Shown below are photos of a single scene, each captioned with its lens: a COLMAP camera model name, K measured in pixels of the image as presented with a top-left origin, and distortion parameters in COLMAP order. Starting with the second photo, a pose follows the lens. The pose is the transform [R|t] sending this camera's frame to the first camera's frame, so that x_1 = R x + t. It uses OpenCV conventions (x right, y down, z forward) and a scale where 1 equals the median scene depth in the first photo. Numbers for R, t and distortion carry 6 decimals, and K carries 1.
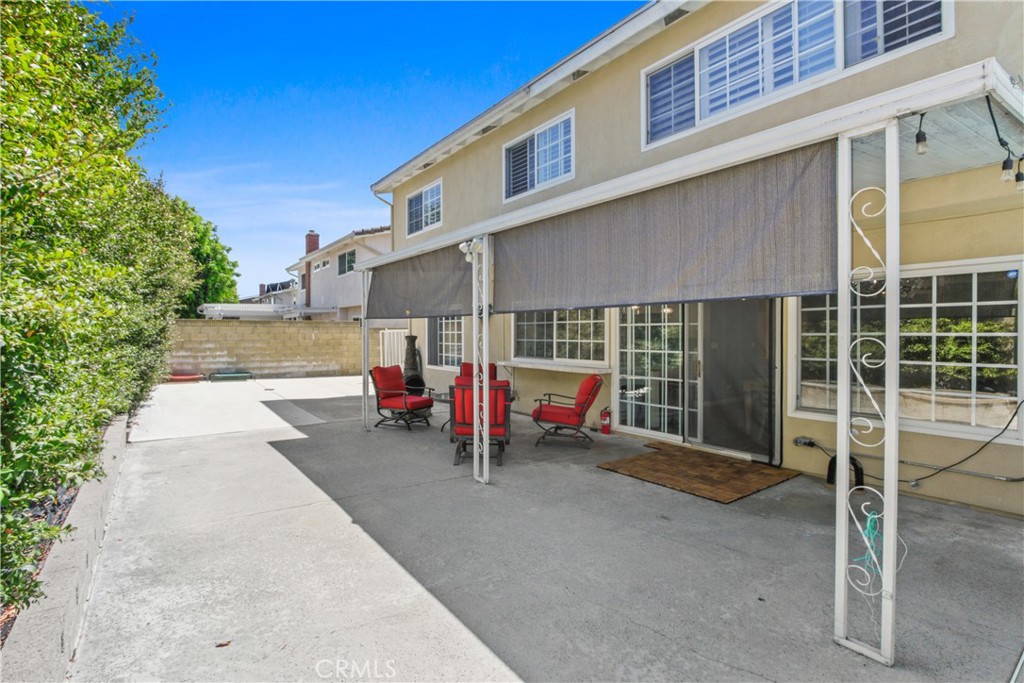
lens RADIAL K [[483.4, 0, 512.0], [0, 483.4, 341.5], [0, 0, 1]] dist [-0.001175, 0.000010]
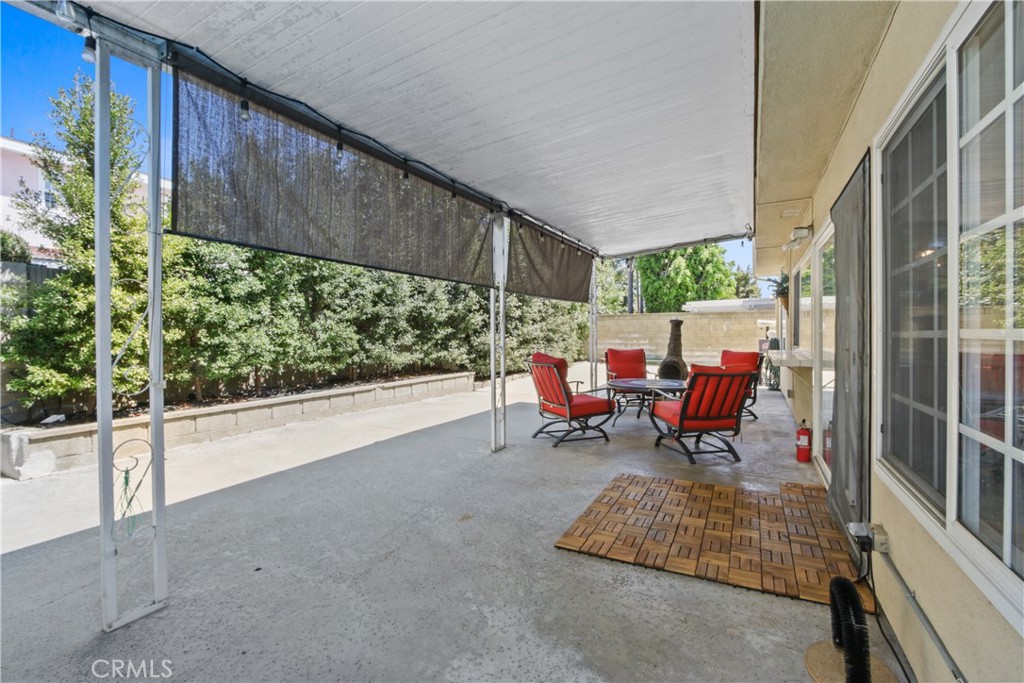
lens RADIAL K [[469.8, 0, 510.6], [0, 469.8, 335.8], [0, 0, 1]] dist [-0.015542, 0.000576]
pose [[0.442023, 0.002670, -0.897000, 0.856638], [-0.011860, 0.999926, -0.002868, 0.048616], [0.896925, 0.011906, 0.442022, 0.580386]]
